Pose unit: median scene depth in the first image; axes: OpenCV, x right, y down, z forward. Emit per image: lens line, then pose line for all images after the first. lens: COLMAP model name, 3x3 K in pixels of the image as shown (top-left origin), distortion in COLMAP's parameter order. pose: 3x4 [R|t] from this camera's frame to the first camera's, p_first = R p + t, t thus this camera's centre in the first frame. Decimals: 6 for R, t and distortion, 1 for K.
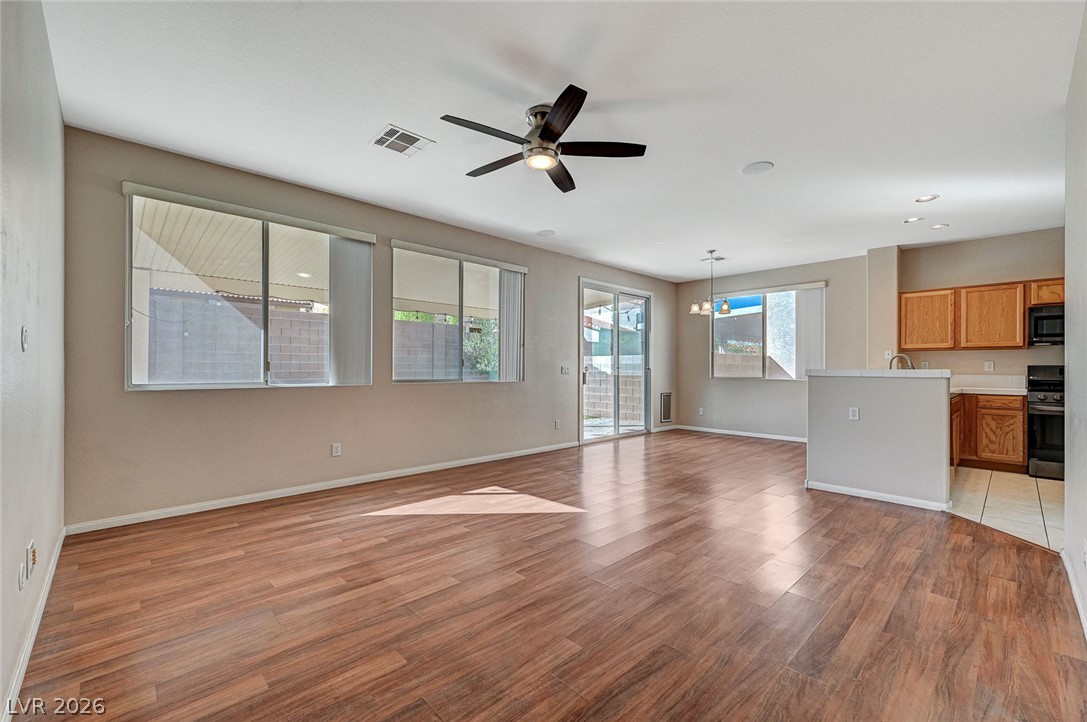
lens RADIAL K [[450.6, 0, 543.8], [0, 450.6, 365.8], [0, 0, 1]] dist [0.001641, 0.000447]
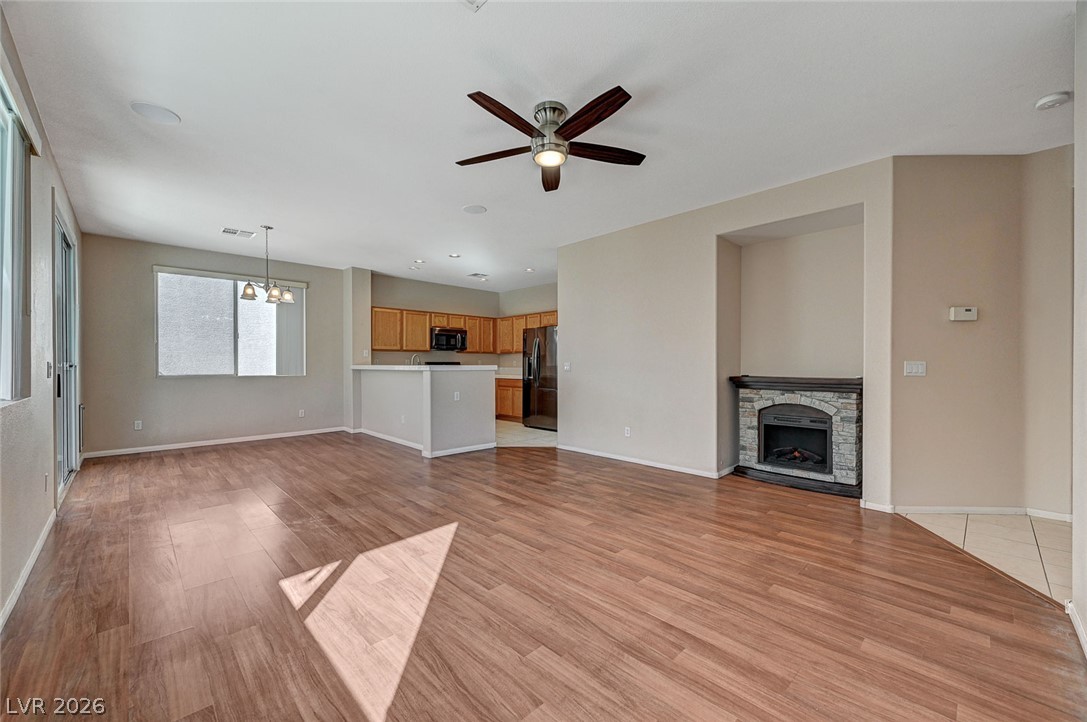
lens RADIAL K [[431.7, 0, 544.9], [0, 431.7, 363.4], [0, 0, 1]] dist [0.003530, 0.000463]
pose [[-0.004383, -0.003955, 0.999983, -0.545776], [-0.005612, 0.999977, 0.003930, -0.004071], [-0.999975, -0.005595, -0.004405, 0.578935]]
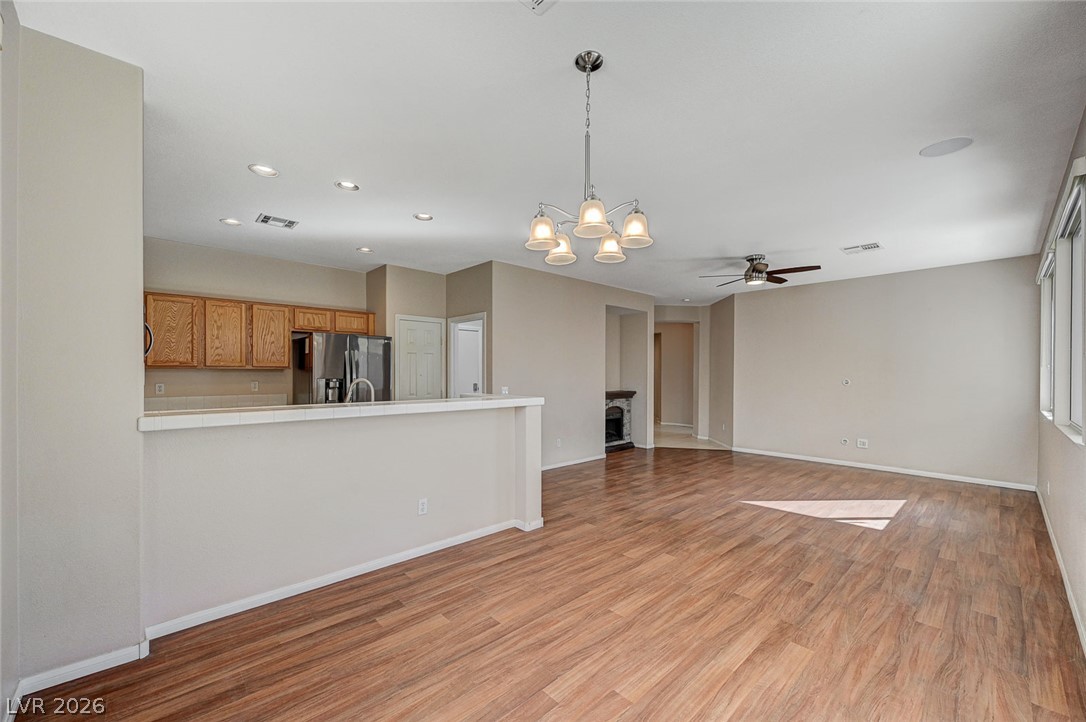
lens RADIAL K [[430.9, 0, 546.5], [0, 430.9, 371.9], [0, 0, 1]] dist [0.002662, 0.000011]
pose [[-0.999948, -0.009052, 0.004639, 0.485966], [-0.009095, 0.999916, -0.009241, -0.030806], [-0.004555, -0.009283, -0.999947, 1.596946]]
